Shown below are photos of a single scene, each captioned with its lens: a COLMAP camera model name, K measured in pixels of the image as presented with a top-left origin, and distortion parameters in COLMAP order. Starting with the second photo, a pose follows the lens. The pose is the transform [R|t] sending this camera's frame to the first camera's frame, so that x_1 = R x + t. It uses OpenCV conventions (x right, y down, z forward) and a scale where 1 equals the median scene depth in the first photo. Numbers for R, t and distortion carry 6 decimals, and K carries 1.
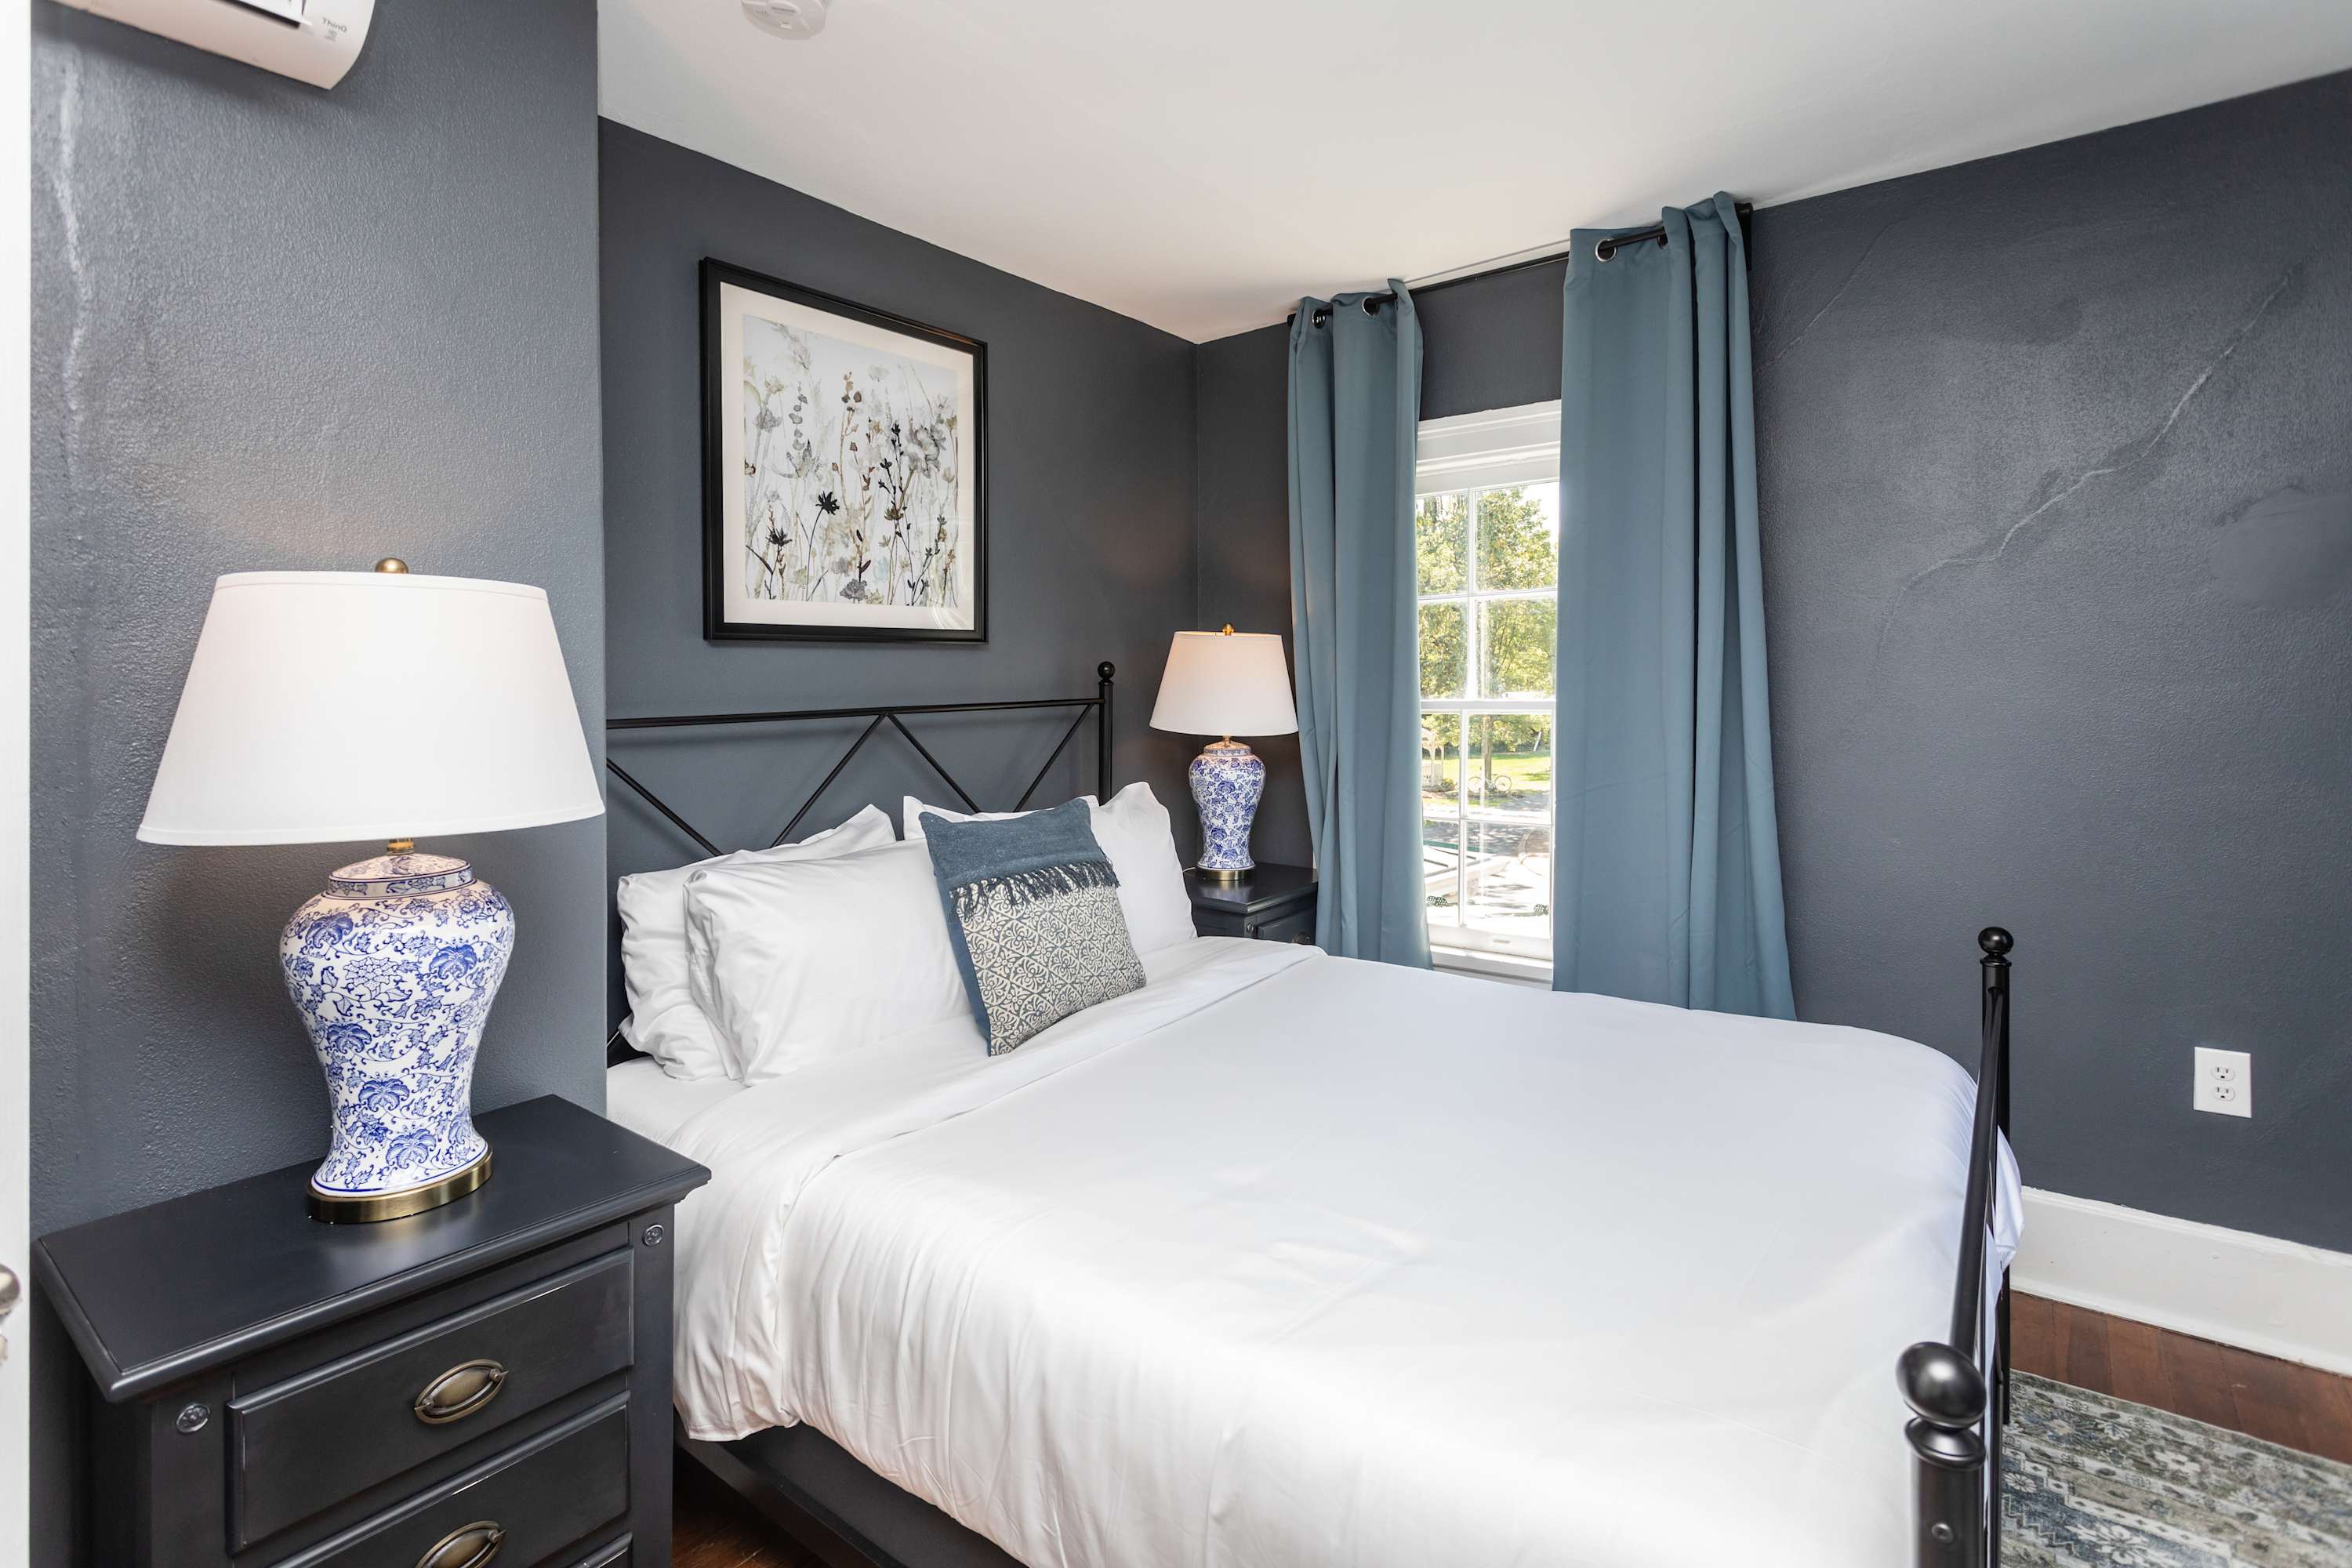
lens RADIAL K [[1135.0, 0, 1160.5], [0, 1135.0, 699.9], [0, 0, 1]] dist [0.015043, 0.002487]
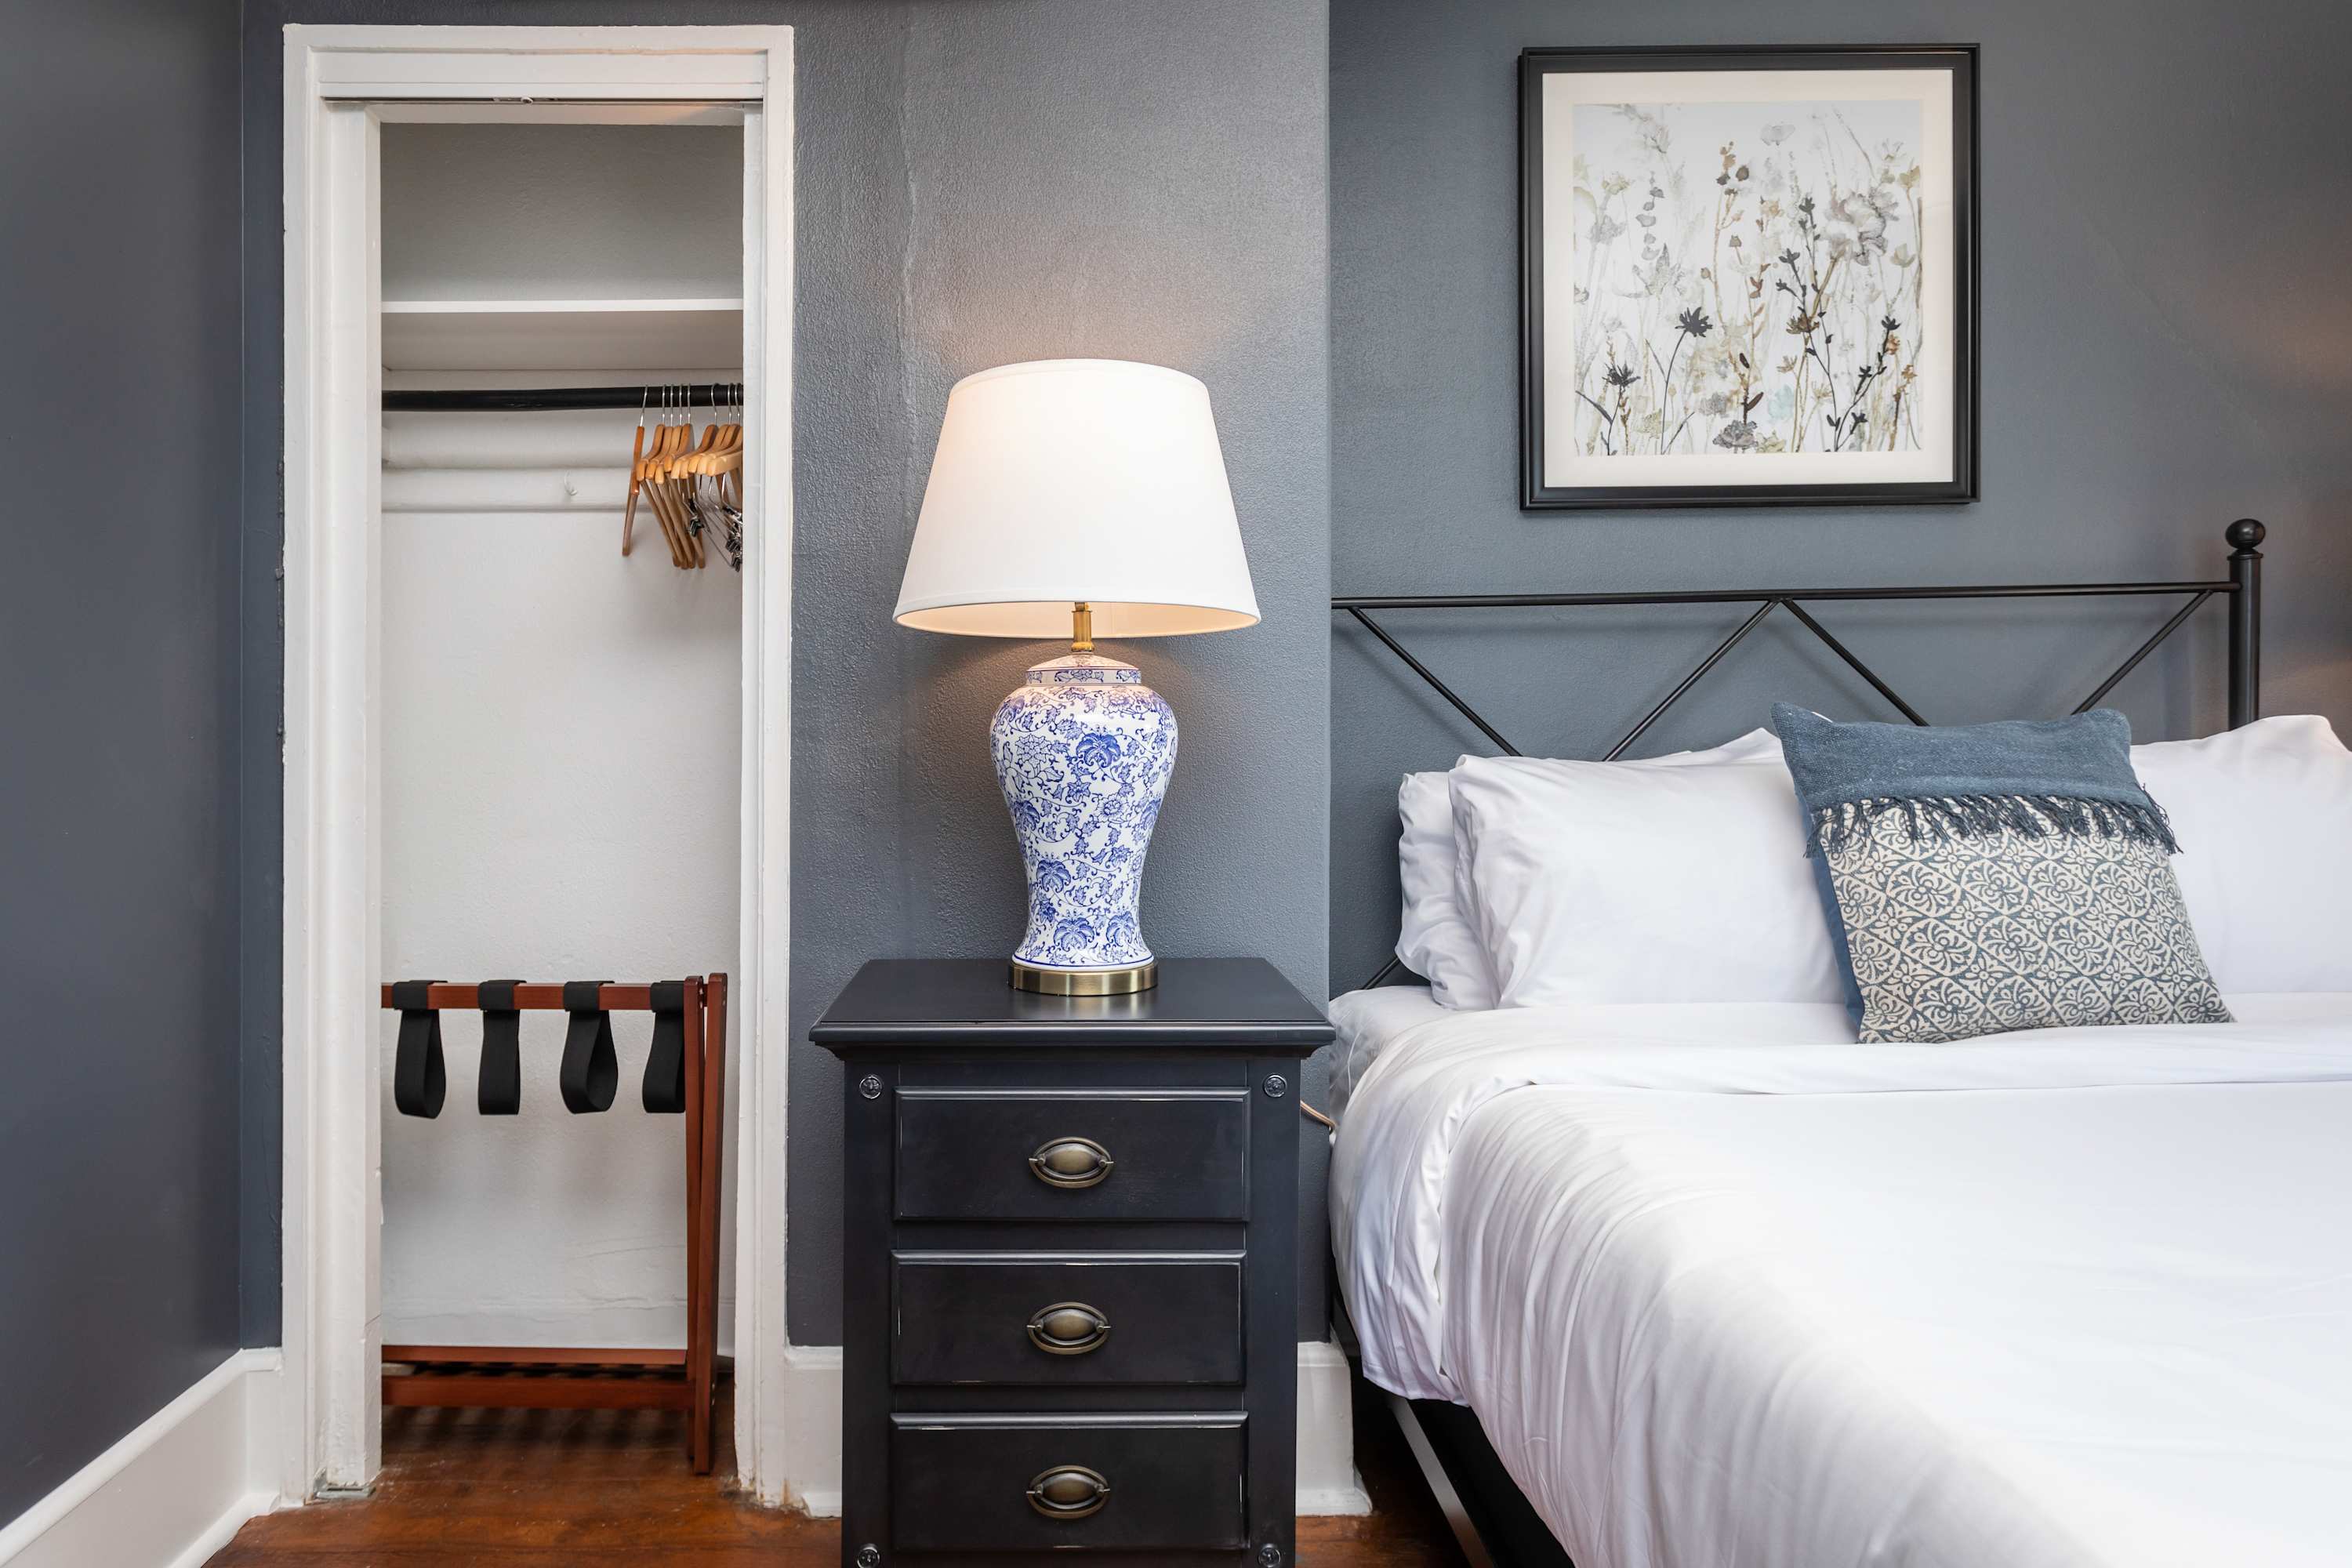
lens RADIAL K [[1366.3, 0, 1138.0], [0, 1366.3, 766.3], [0, 0, 1]] dist [0.011419, -0.000322]
pose [[0.628654, -0.010780, -0.777610, 0.197349], [-0.012526, 0.999634, -0.023985, 0.162489], [0.777584, 0.024819, 0.628289, 0.167024]]
